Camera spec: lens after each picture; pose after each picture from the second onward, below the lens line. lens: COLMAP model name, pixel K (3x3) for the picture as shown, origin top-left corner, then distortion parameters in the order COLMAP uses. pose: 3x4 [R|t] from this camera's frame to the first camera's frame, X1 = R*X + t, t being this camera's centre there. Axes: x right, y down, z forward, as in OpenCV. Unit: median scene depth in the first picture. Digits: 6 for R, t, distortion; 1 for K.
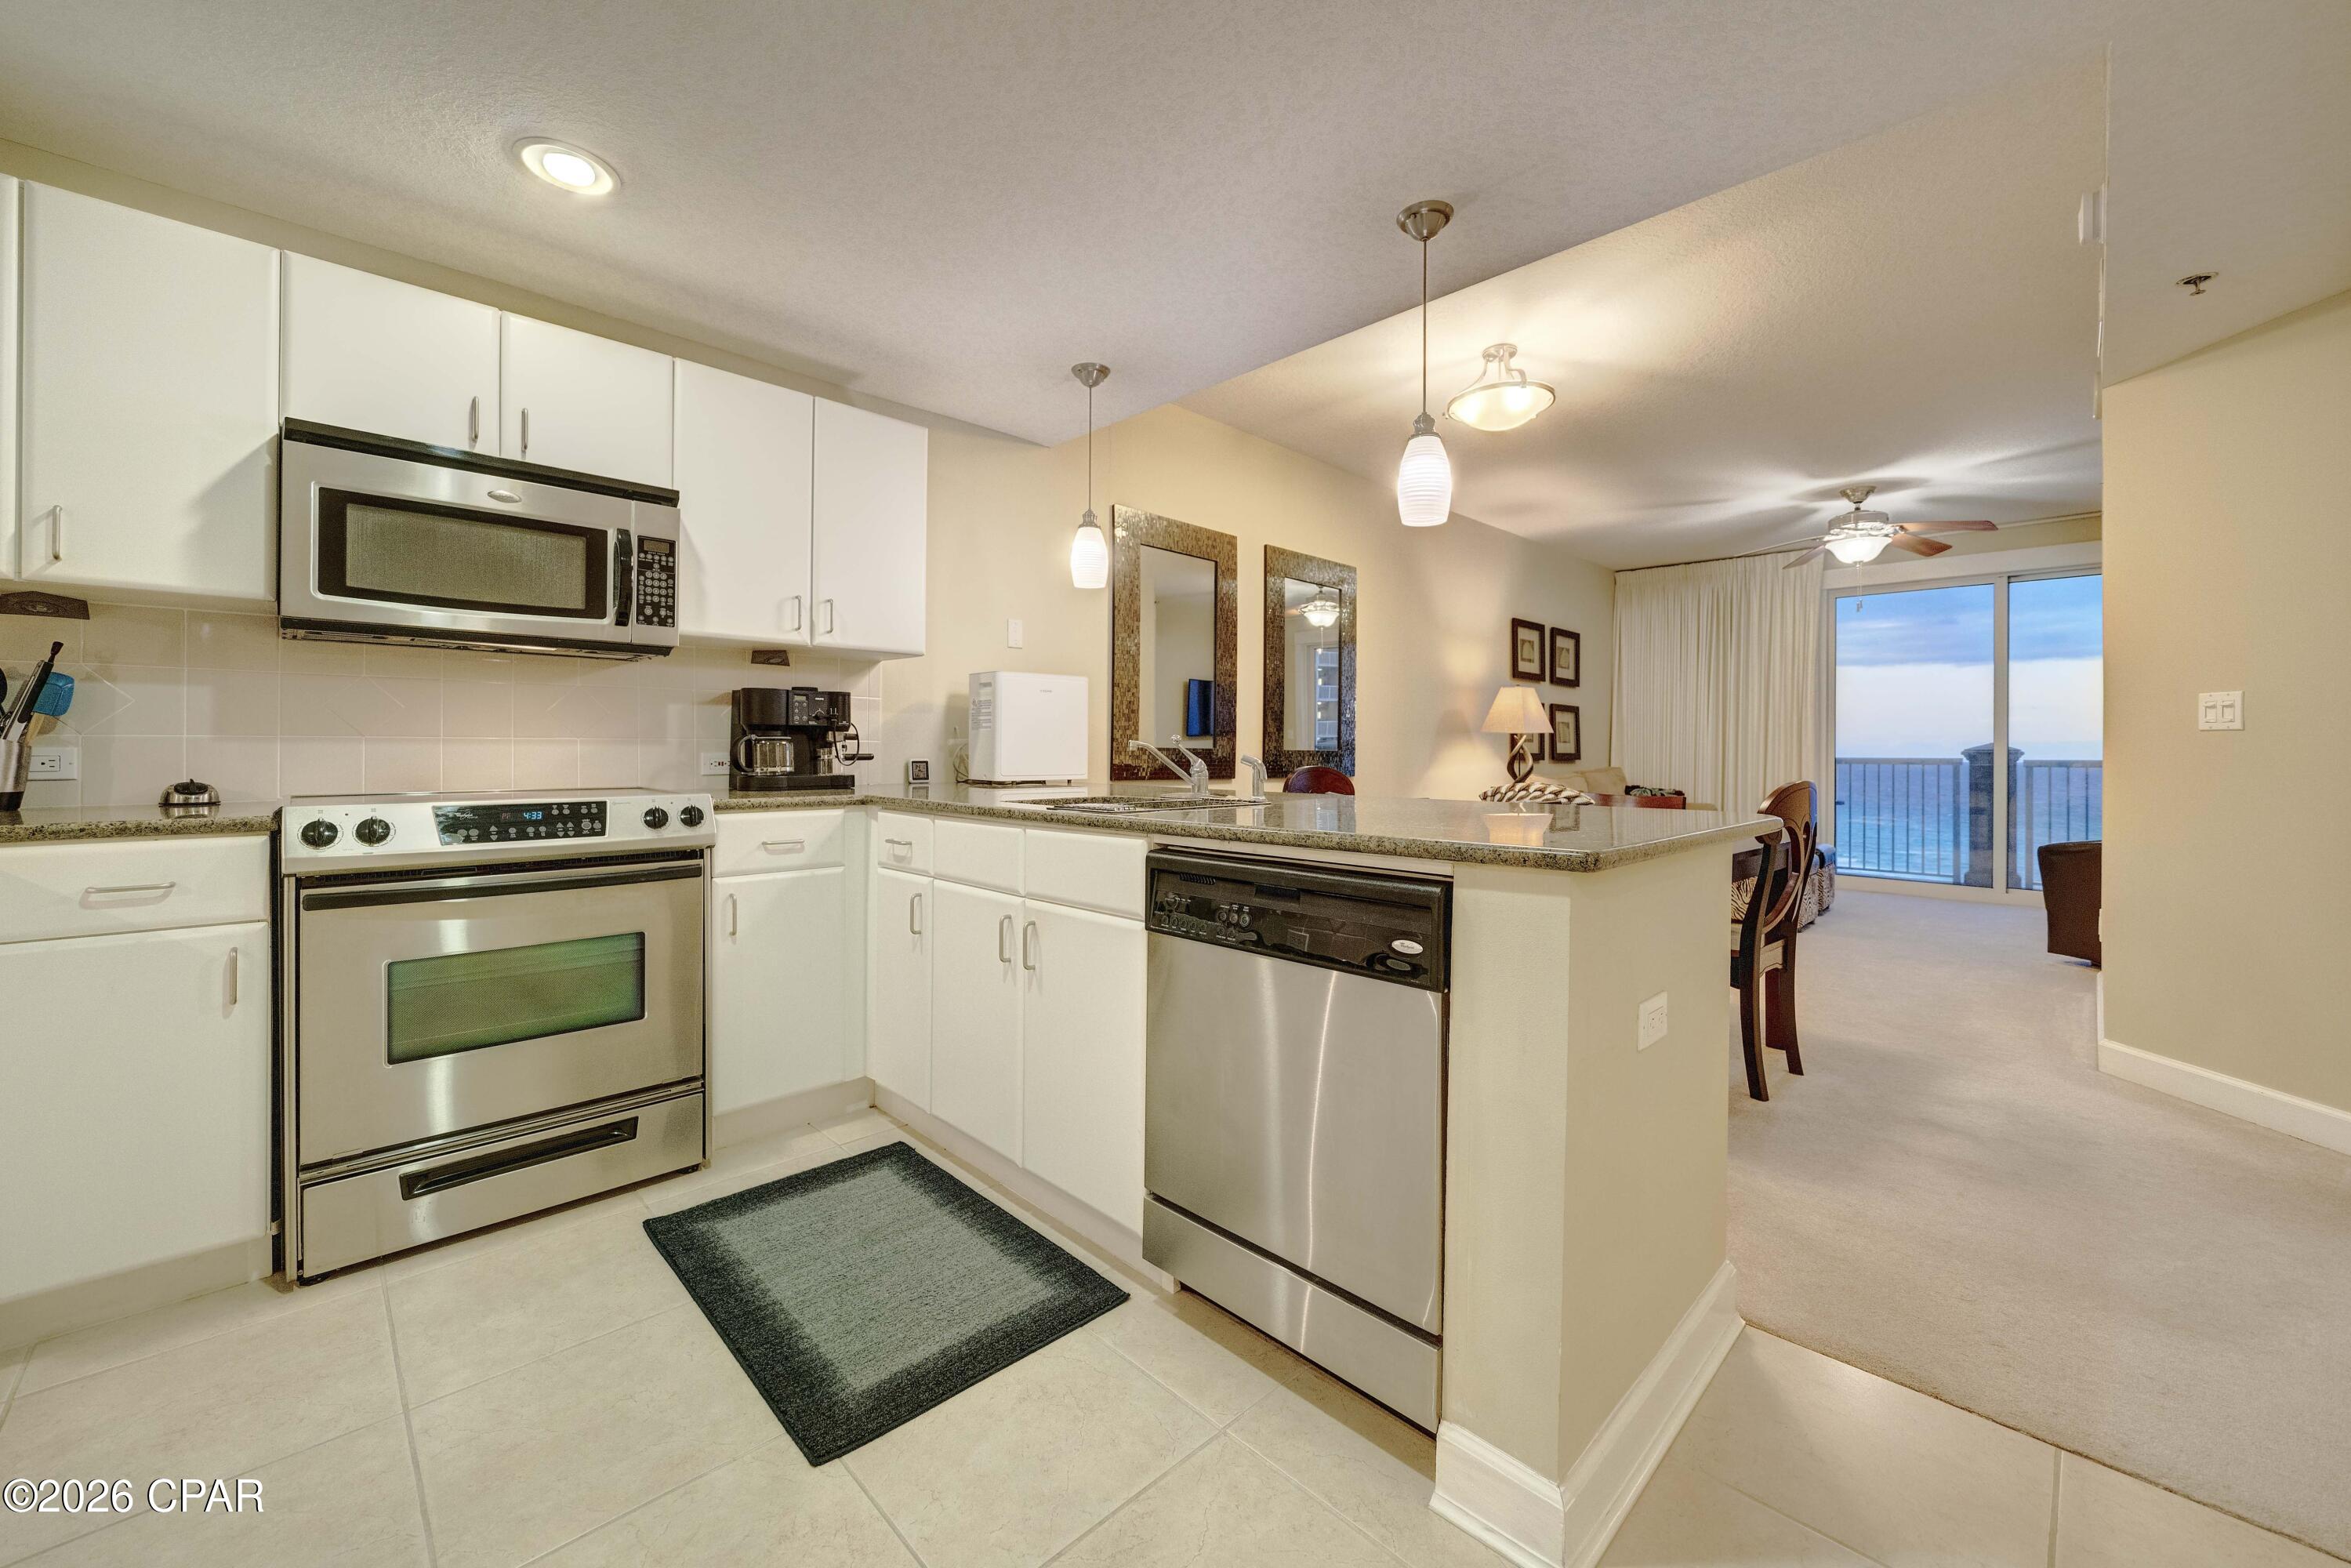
lens RADIAL K [[923.8, 0, 1165.4], [0, 923.8, 744.6], [0, 0, 1]] dist [-0.002166, -0.000251]
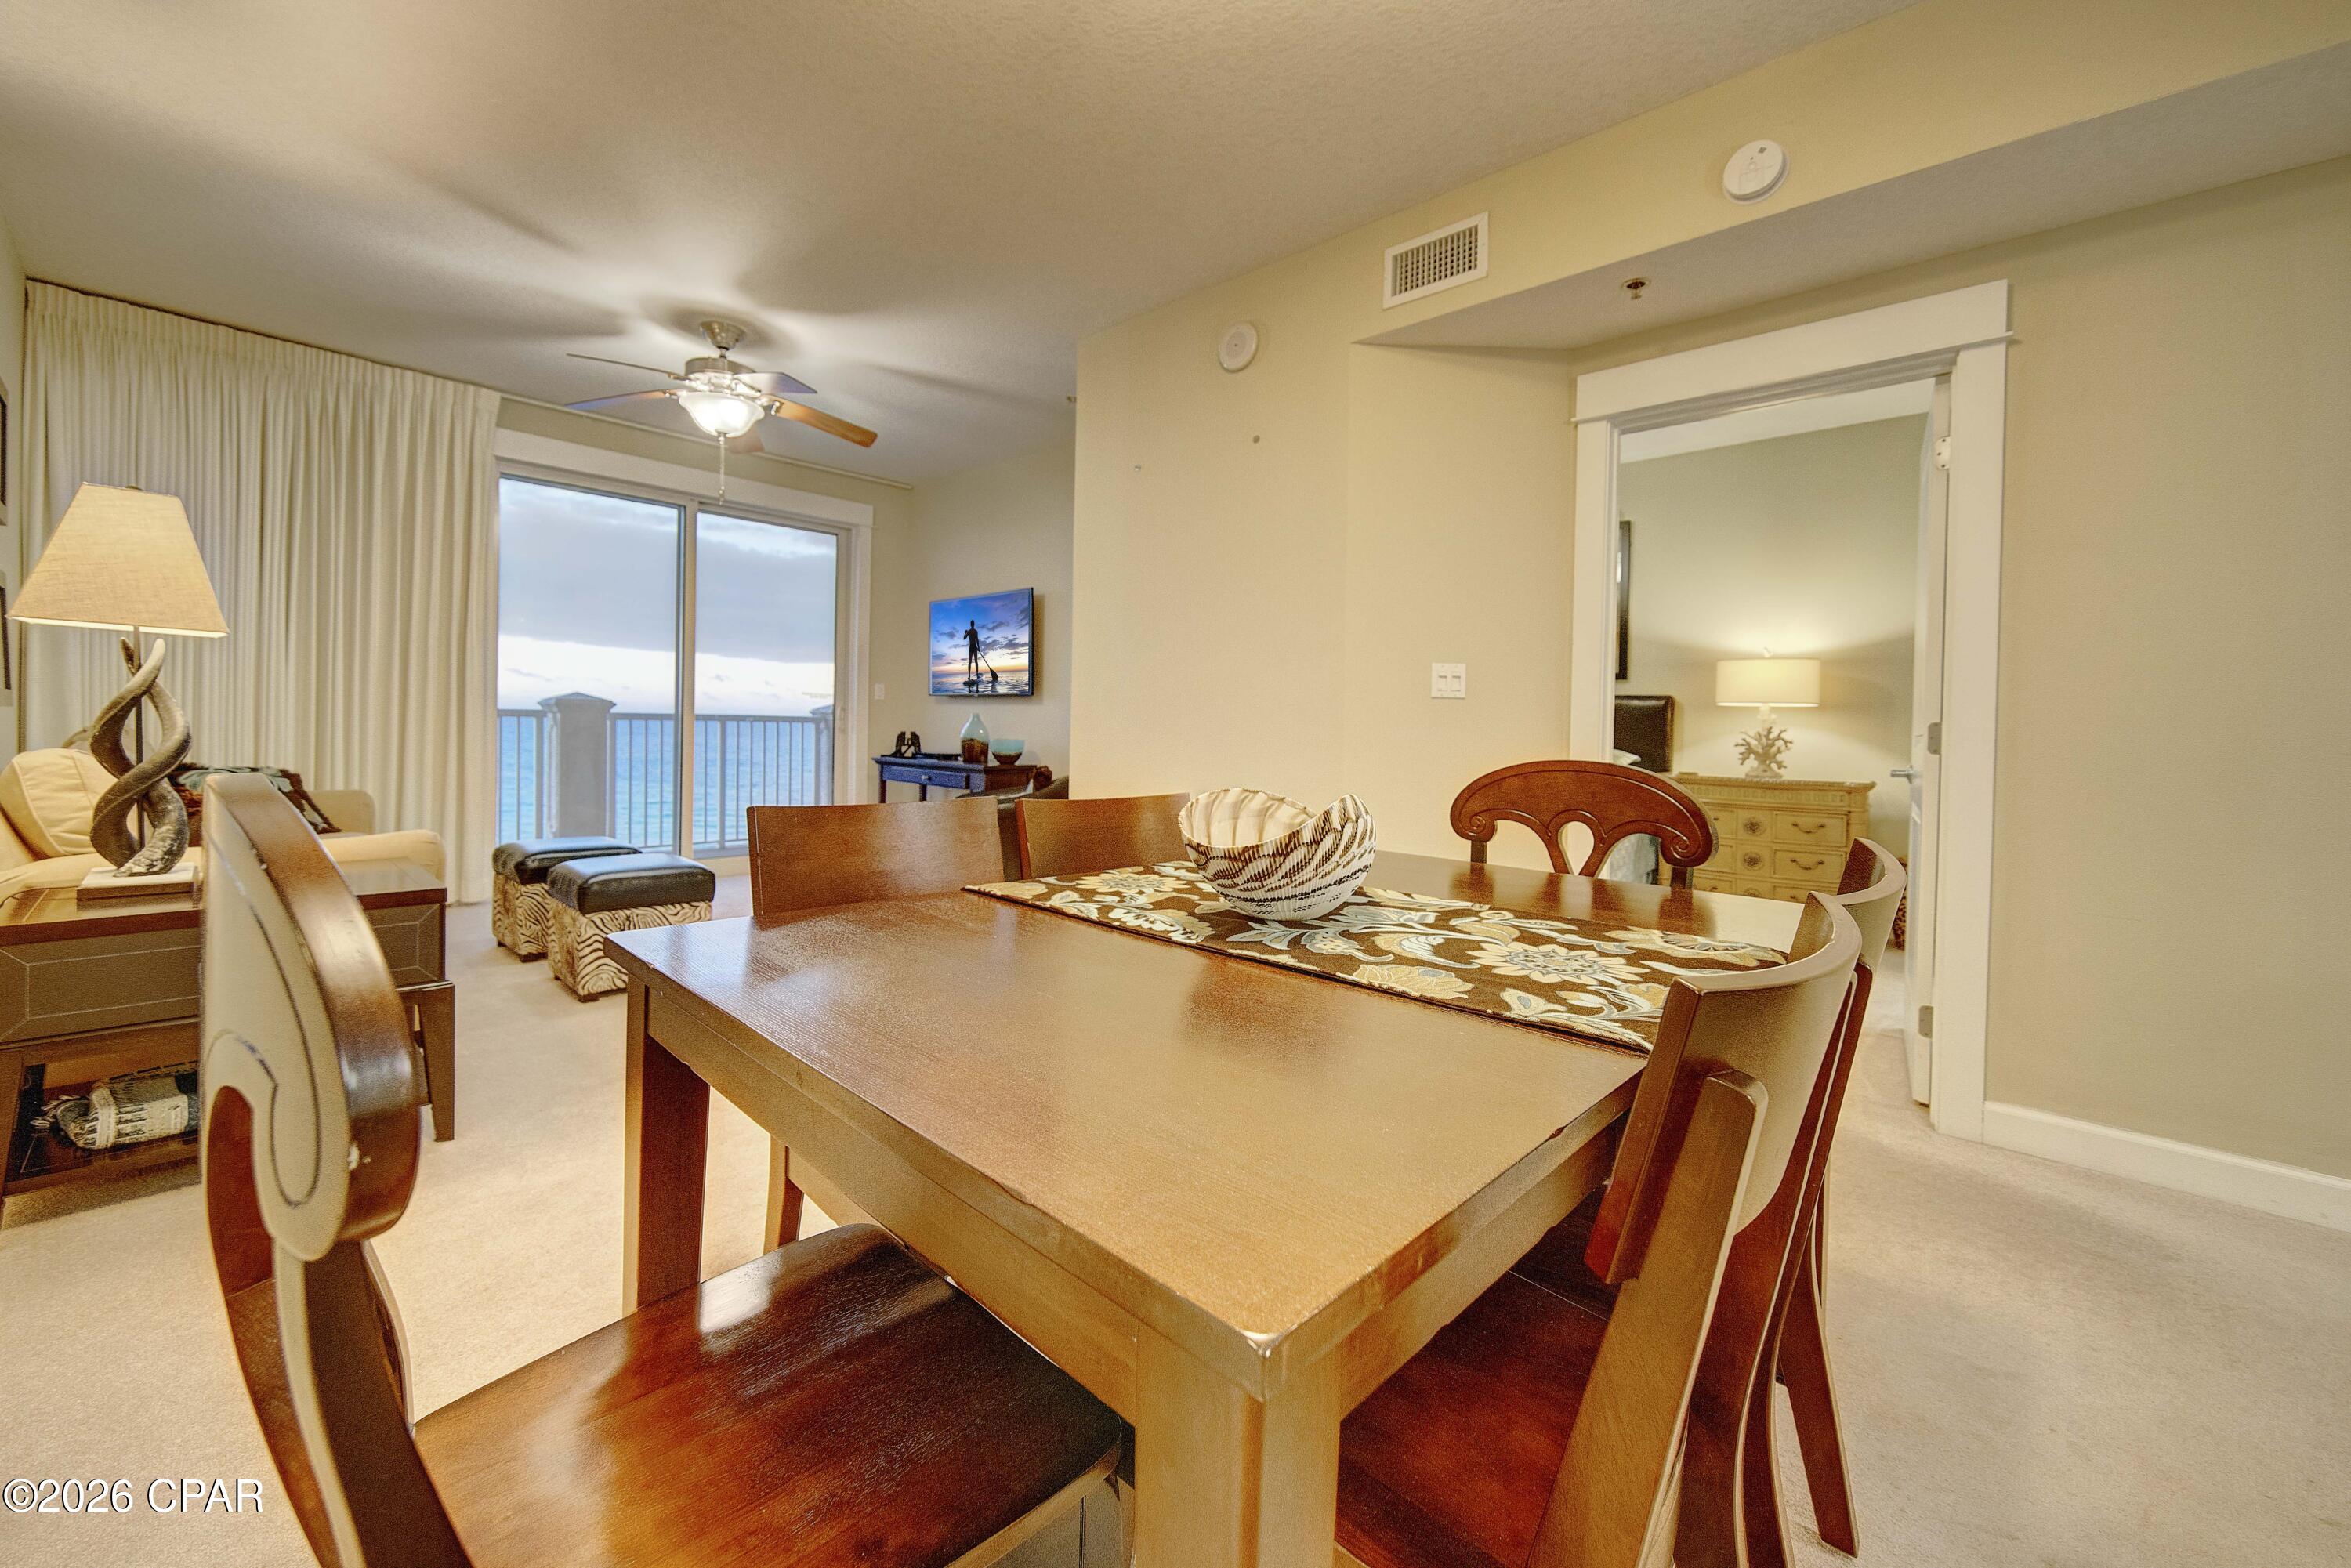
lens RADIAL K [[923.7, 0, 1173.5], [0, 923.7, 737.2], [0, 0, 1]] dist [-0.002166, -0.000251]
pose [[-0.051175, -0.021299, 0.998463, 0.021229], [-0.029757, 0.999361, 0.019793, 0.008227], [-0.998246, -0.028699, -0.051776, 0.609059]]
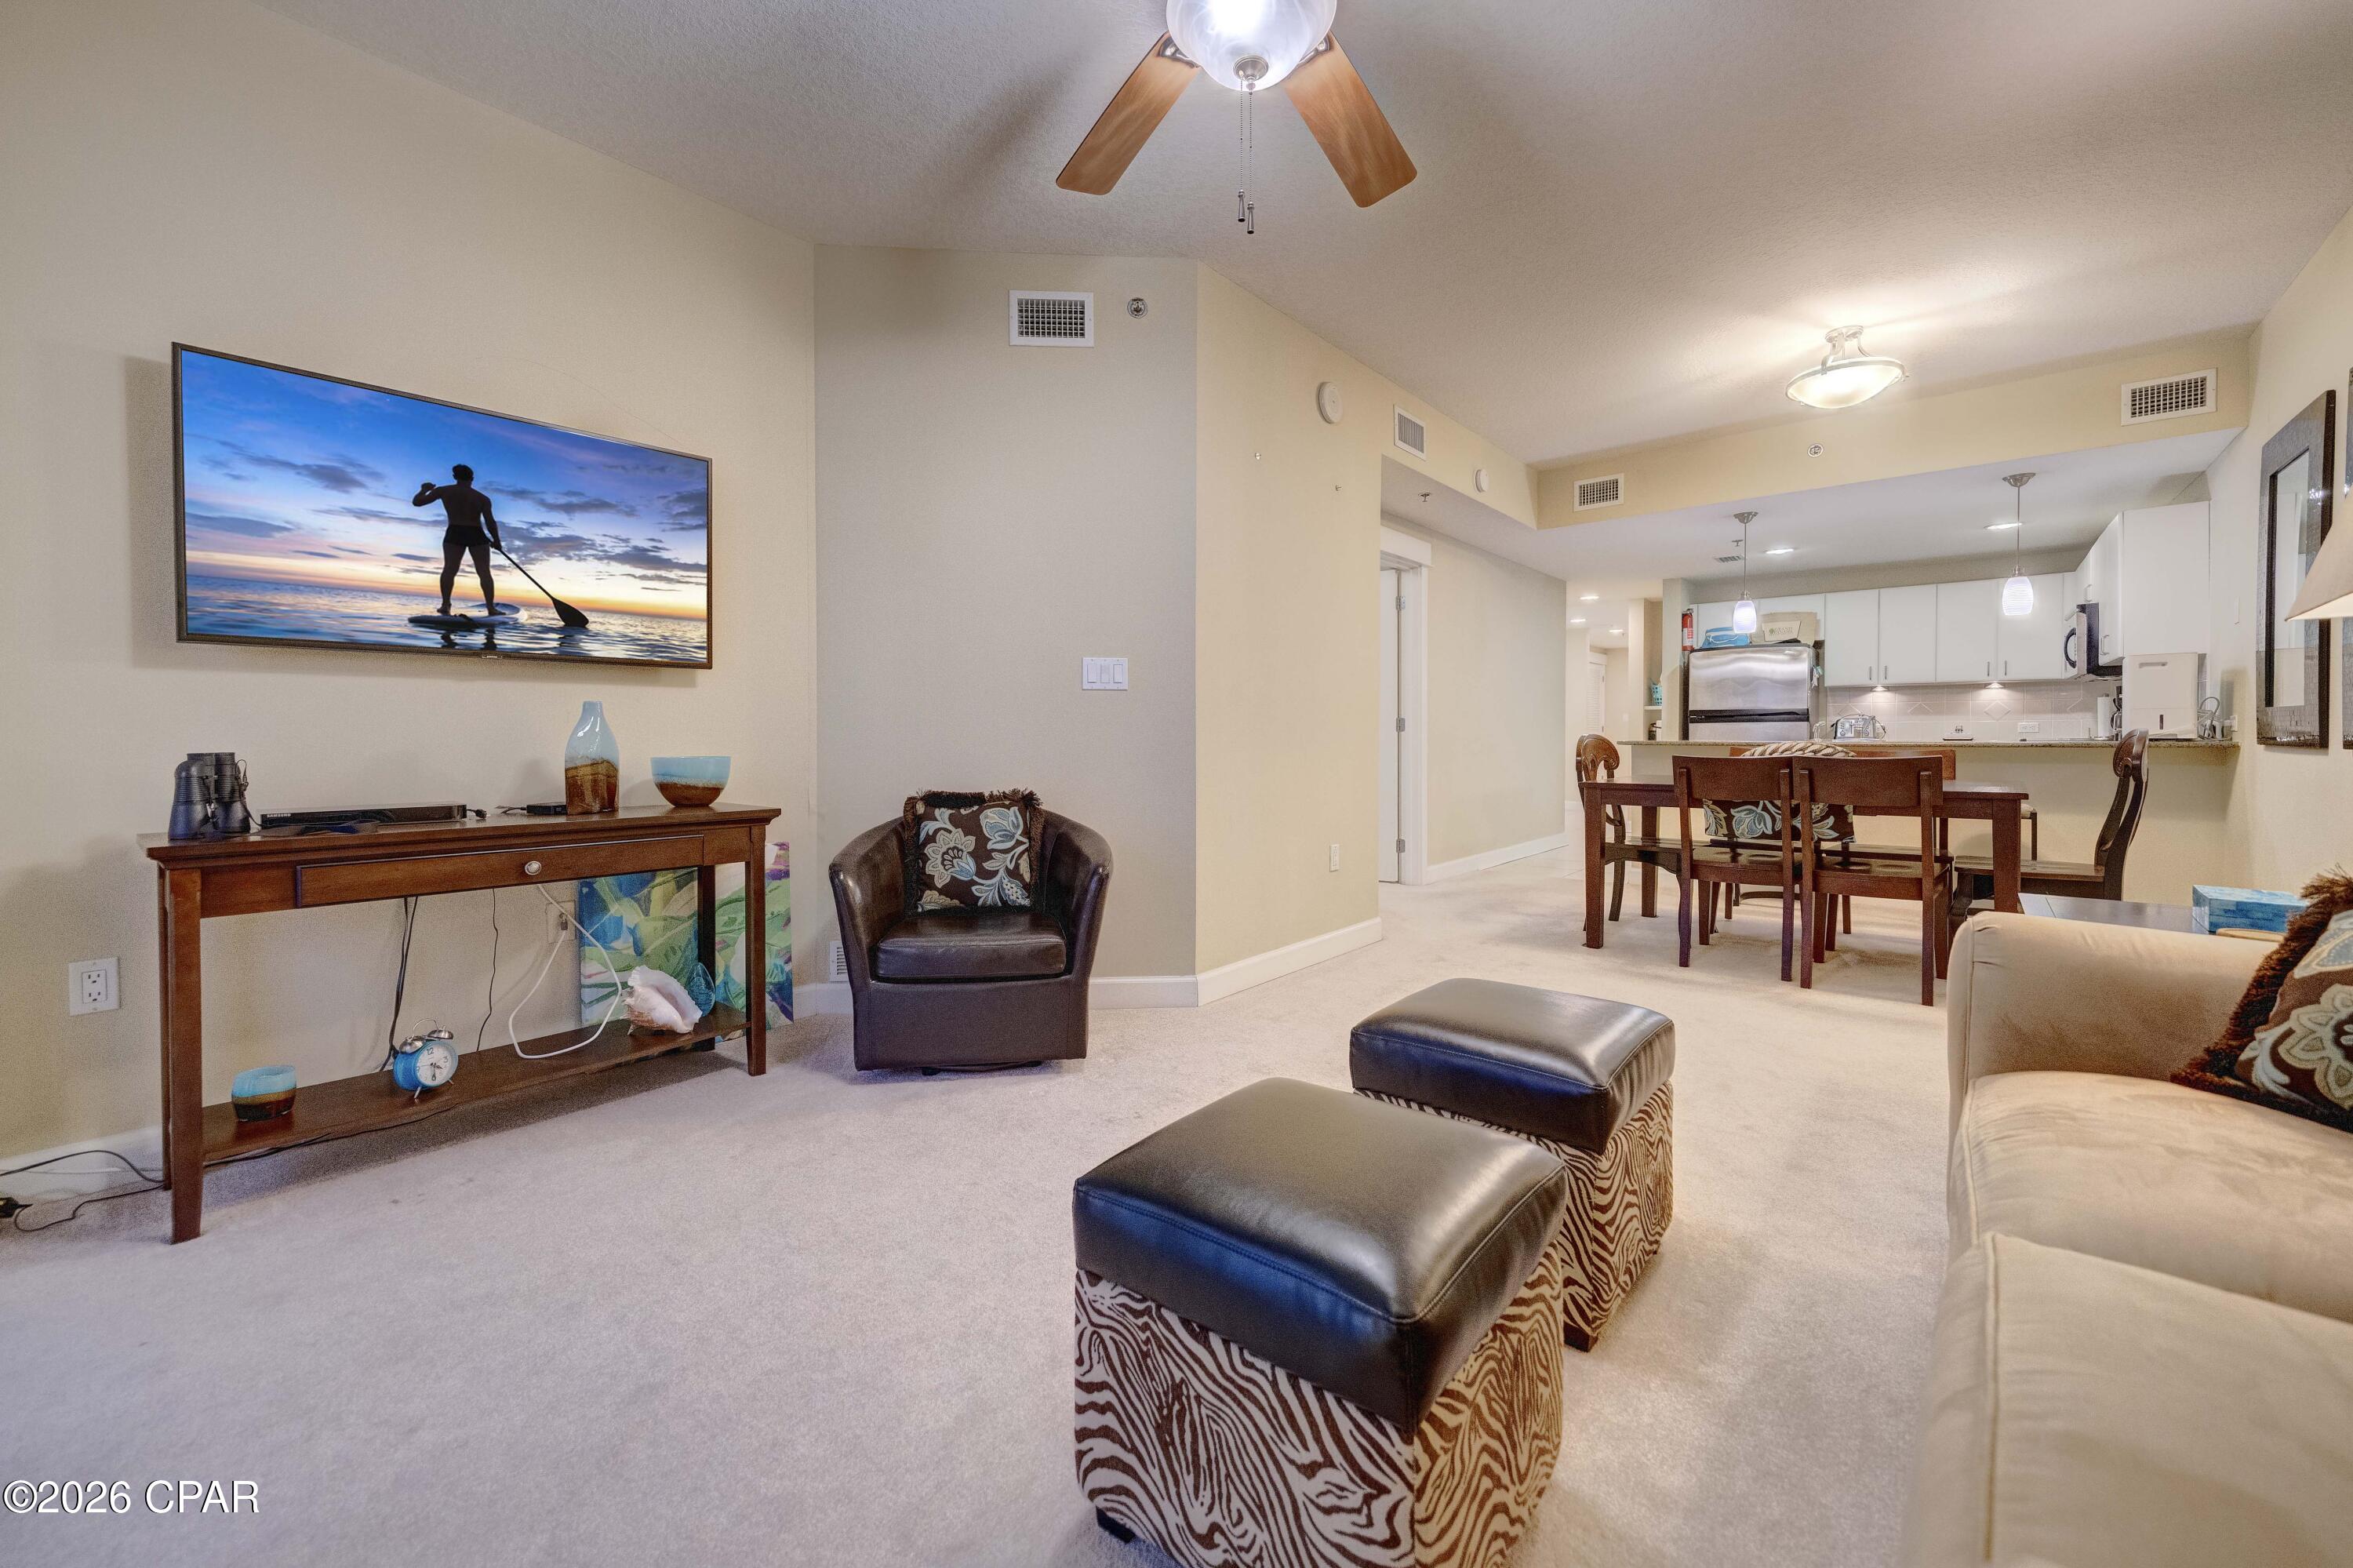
lens RADIAL K [[924.6, 0, 1202.6], [0, 924.6, 781.4], [0, 0, 1]] dist [-0.002166, -0.000251]
pose [[-0.994360, 0.002807, -0.106025, 0.708633], [-0.001765, 0.999073, 0.043007, 0.024278], [0.106047, 0.042952, -0.993433, 1.166168]]
